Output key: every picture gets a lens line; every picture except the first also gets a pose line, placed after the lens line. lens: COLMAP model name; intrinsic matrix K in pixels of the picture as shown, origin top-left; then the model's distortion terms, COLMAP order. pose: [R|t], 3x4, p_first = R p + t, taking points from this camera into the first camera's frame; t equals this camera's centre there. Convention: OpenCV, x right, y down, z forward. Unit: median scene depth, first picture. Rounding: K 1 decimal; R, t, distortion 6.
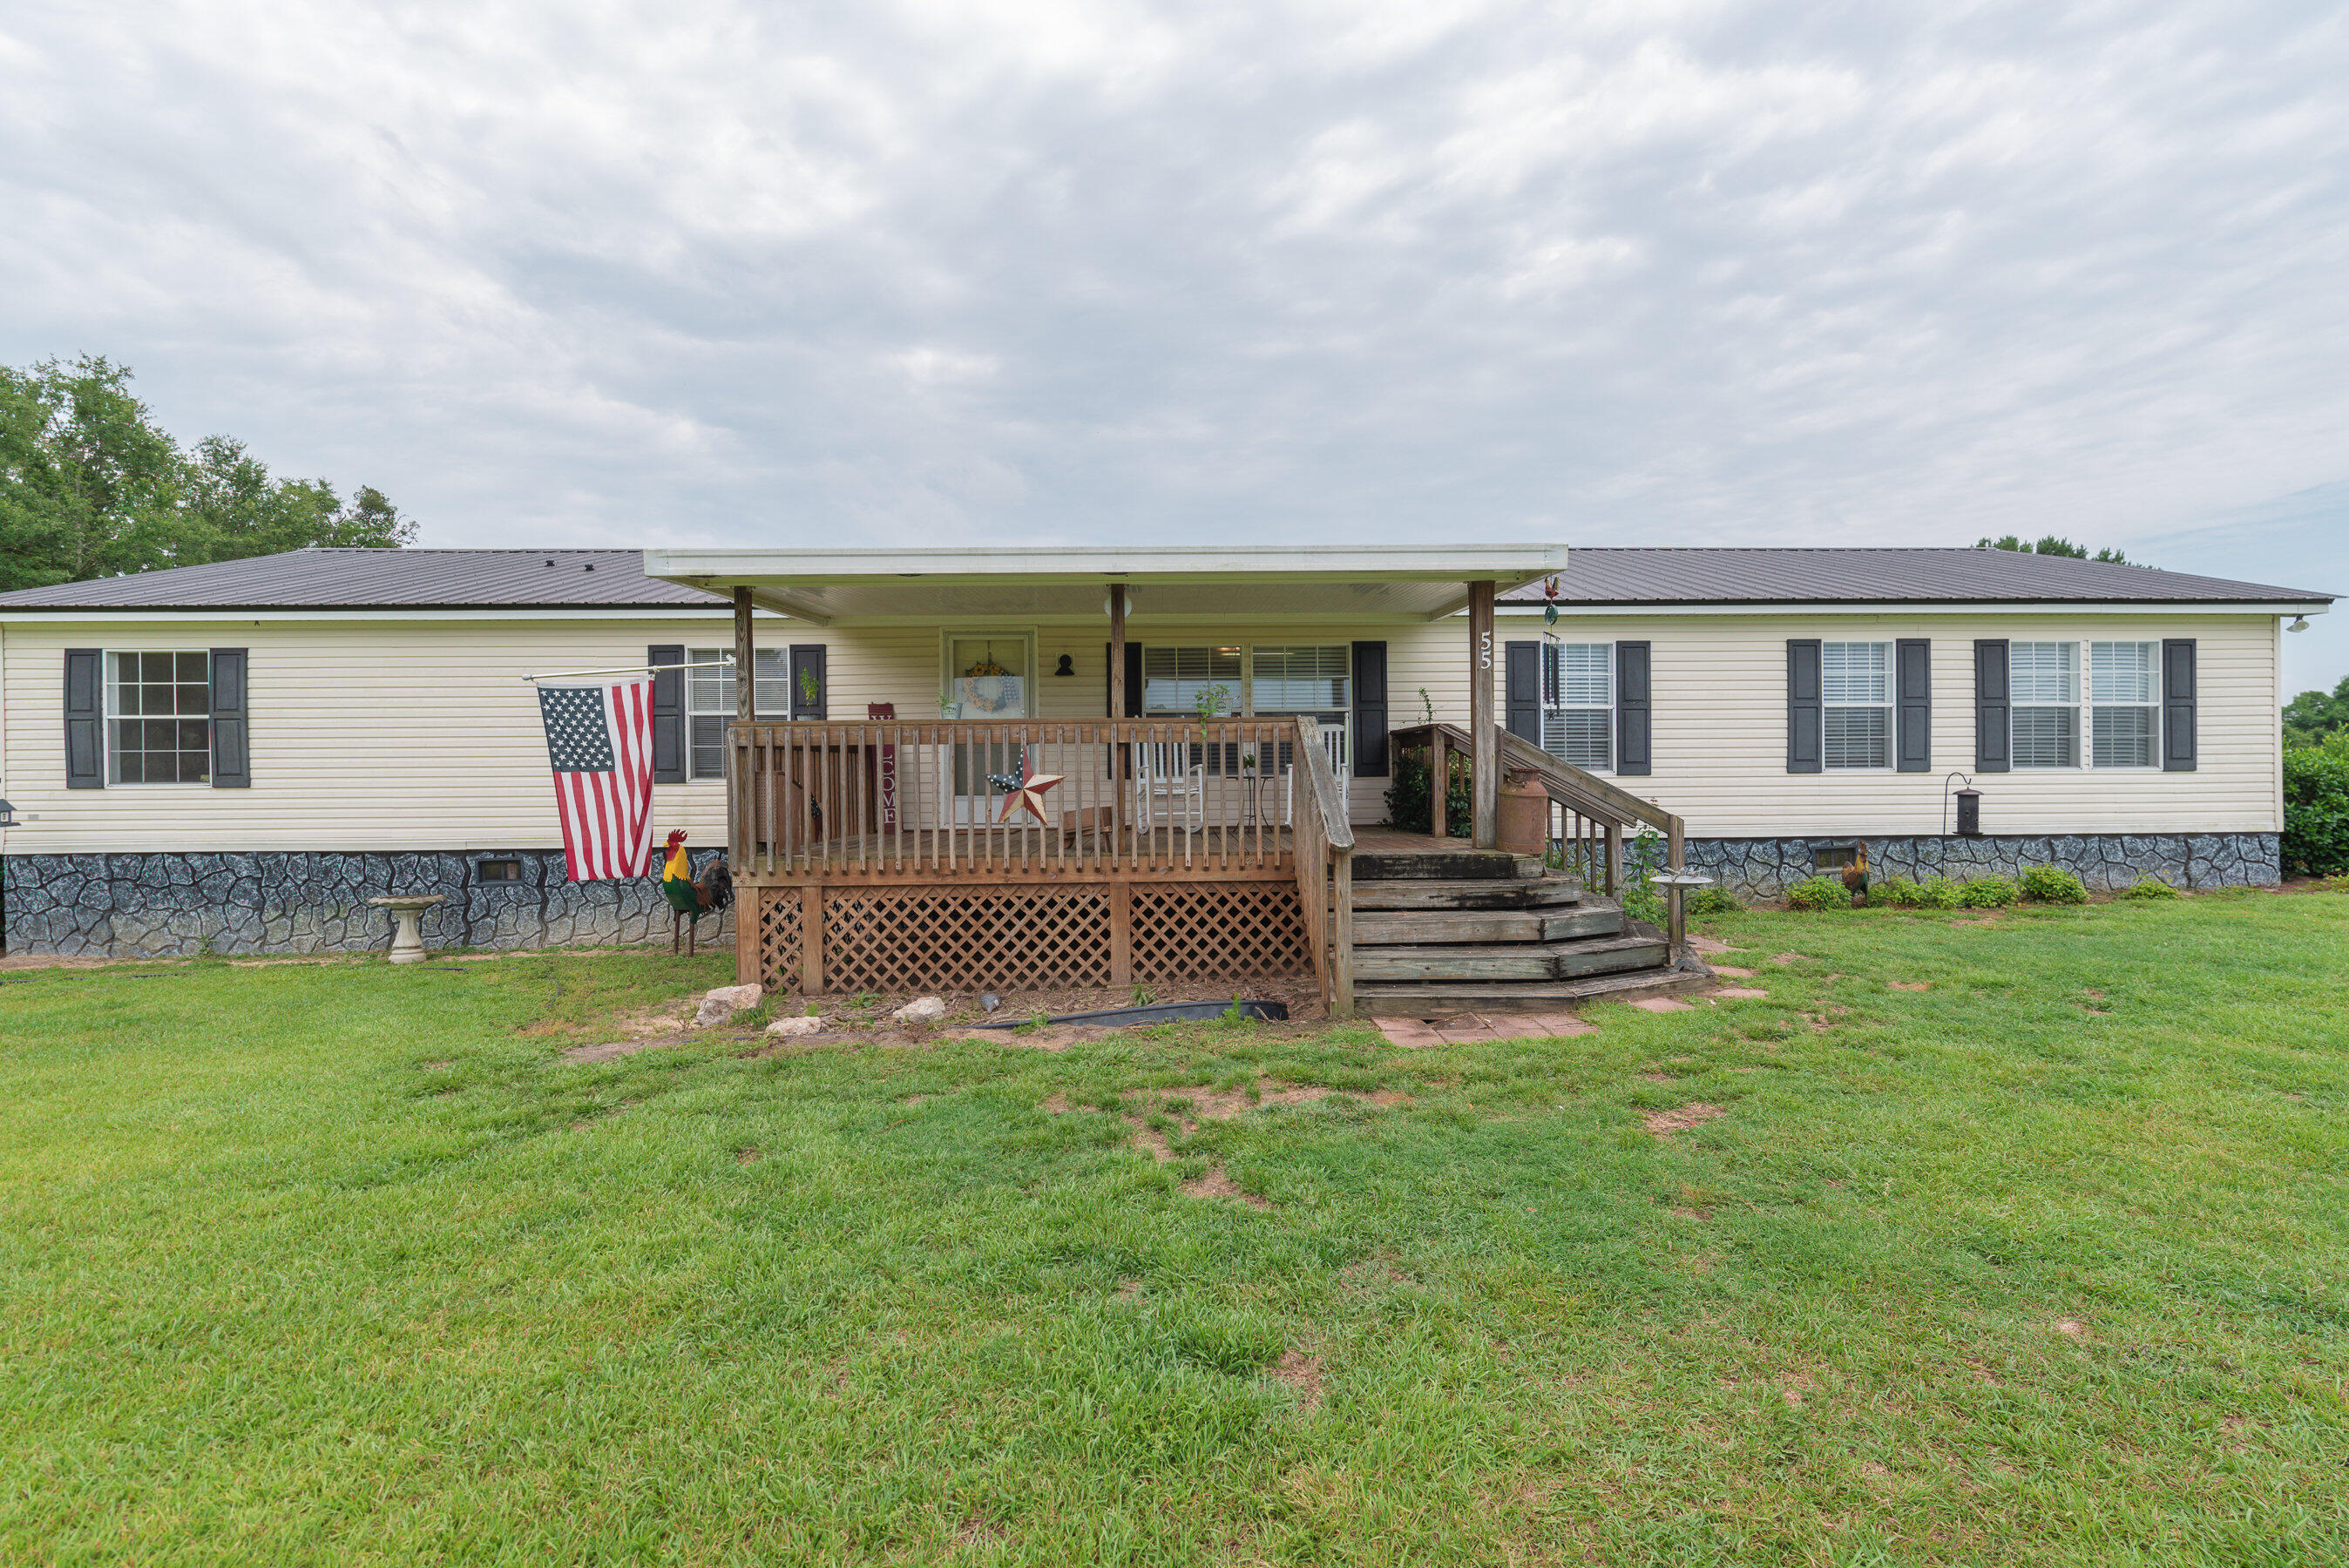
lens RADIAL K [[976.8, 0, 1172.3], [0, 976.8, 832.8], [0, 0, 1]] dist [0.002271, 0.000281]
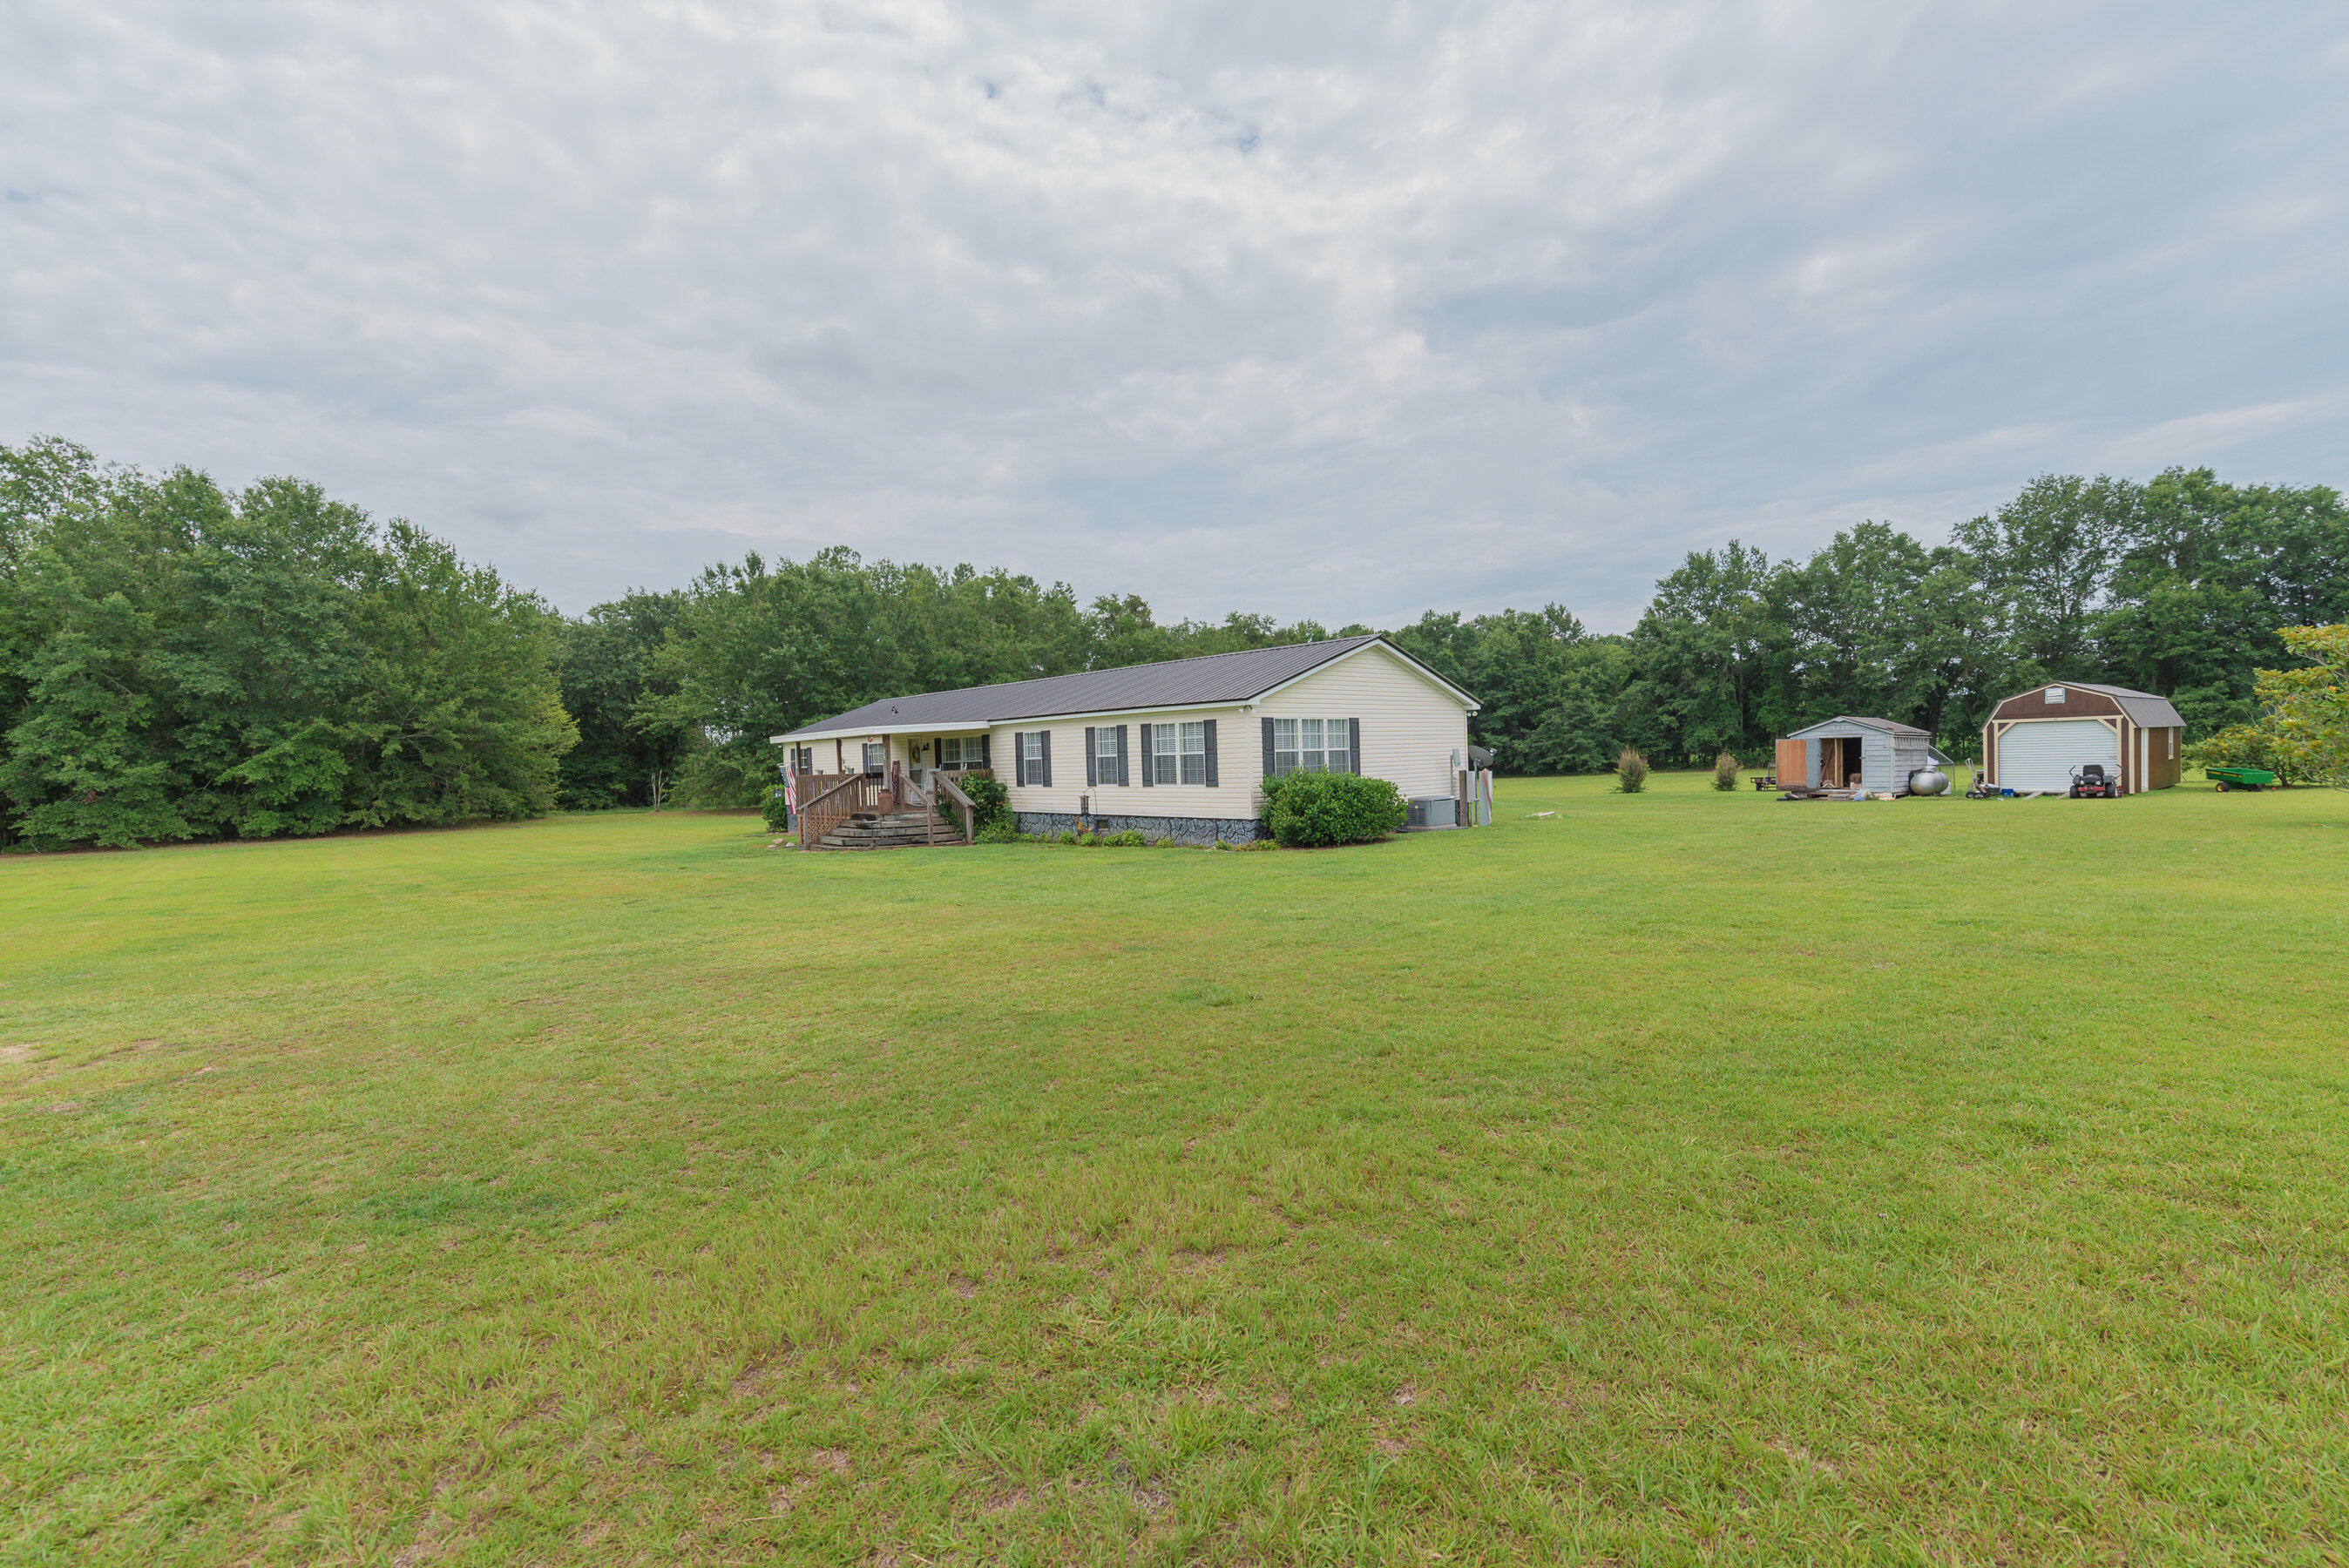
lens RADIAL K [[1039.1, 0, 1172.1], [0, 1039.1, 765.9], [0, 0, 1]] dist [-0.001465, -0.000464]
pose [[0.650236, -0.008174, -0.759688, 0.394054], [-0.026954, 0.999064, -0.033821, -0.004812], [0.759254, 0.042468, 0.649408, -0.063358]]
